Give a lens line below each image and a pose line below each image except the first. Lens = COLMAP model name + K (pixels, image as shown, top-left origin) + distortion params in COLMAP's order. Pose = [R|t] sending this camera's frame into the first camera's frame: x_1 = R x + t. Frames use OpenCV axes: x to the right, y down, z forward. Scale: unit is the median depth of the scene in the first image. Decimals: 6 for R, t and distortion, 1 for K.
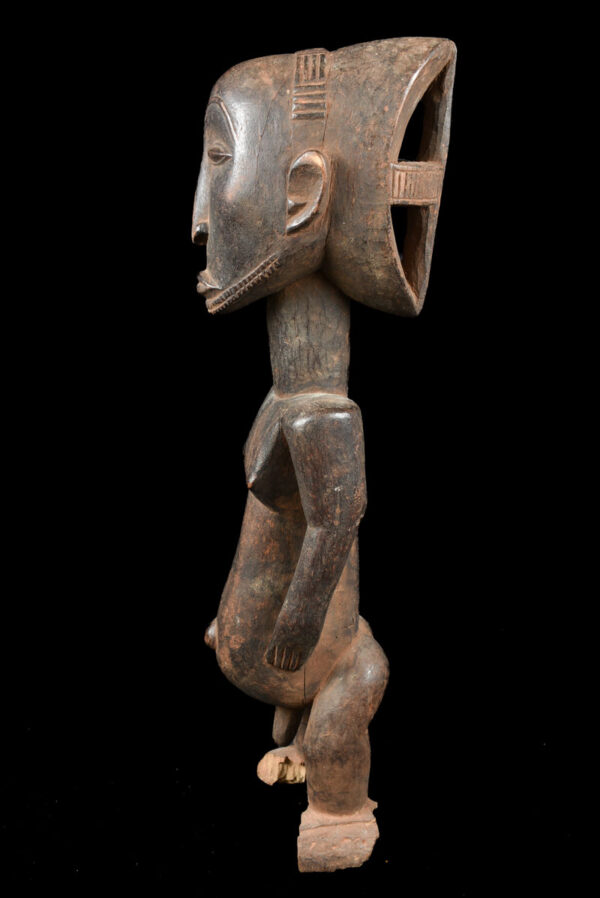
lens RADIAL K [[881.7, 0, 299.4], [0, 881.7, 449.2], [0, 0, 1]] dist [-0.061289, 0.000000]
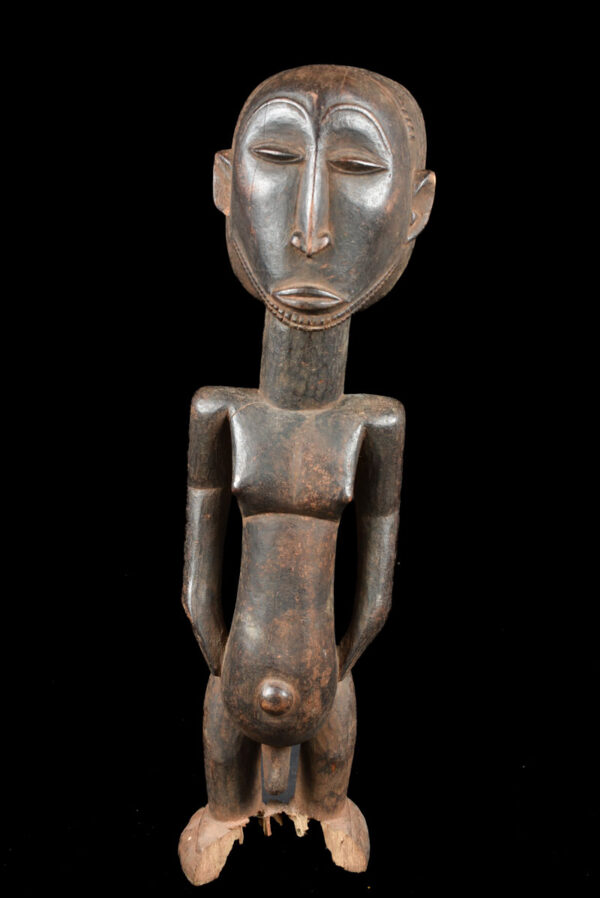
lens RADIAL K [[1054.1, 0, 300.3], [0, 1054.1, 450.8], [0, 0, 1]] dist [-0.039400, 0.000000]
pose [[0.148249, -0.211841, 0.965995, -1.275829], [0.234204, 0.956522, 0.173821, -0.243994], [-0.960818, 0.200471, 0.191418, 0.881617]]
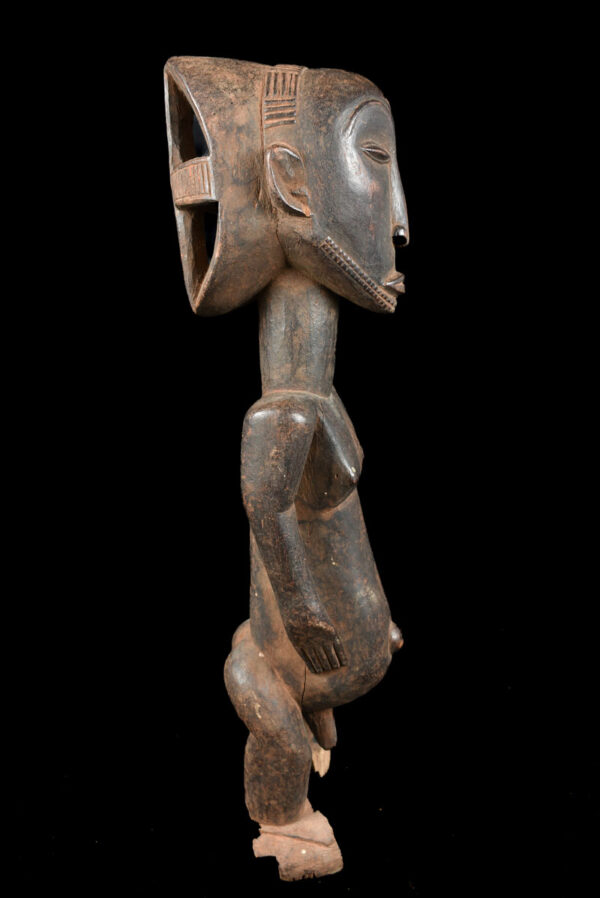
lens RADIAL K [[857.0, 0, 301.5], [0, 857.0, 446.3], [0, 0, 1]] dist [-0.066979, 0.000000]
pose [[-0.968733, -0.047823, 0.243453, -0.268425], [0.085379, 0.857059, 0.508095, -0.581631], [-0.232952, 0.512994, -0.826178, 2.083046]]
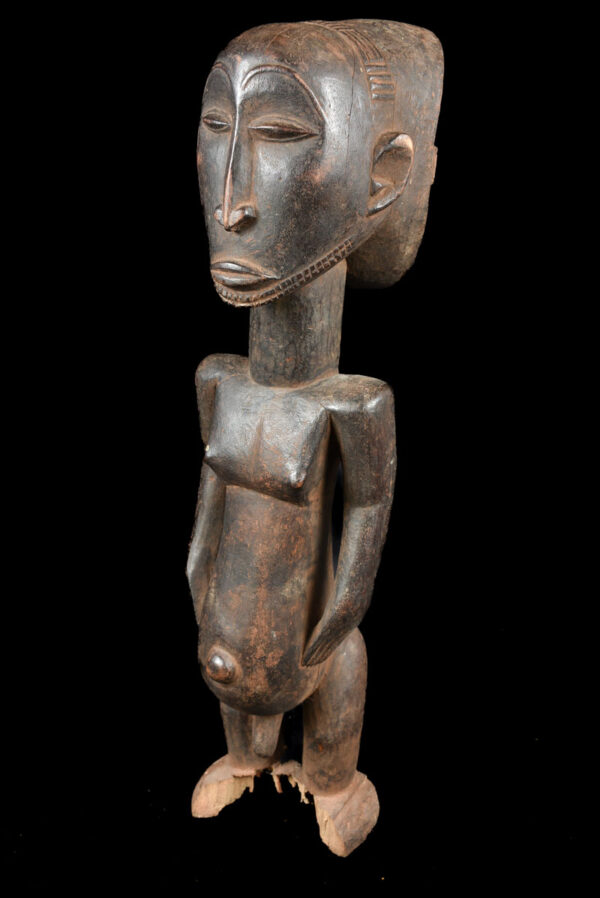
lens RADIAL K [[960.3, 0, 301.2], [0, 960.3, 448.6], [0, 0, 1]] dist [-0.053597, 0.000000]
pose [[0.632416, -0.222654, 0.741940, -0.867091], [0.193739, 0.972824, 0.126803, -0.134866], [-0.750010, 0.063551, 0.658366, 0.348957]]
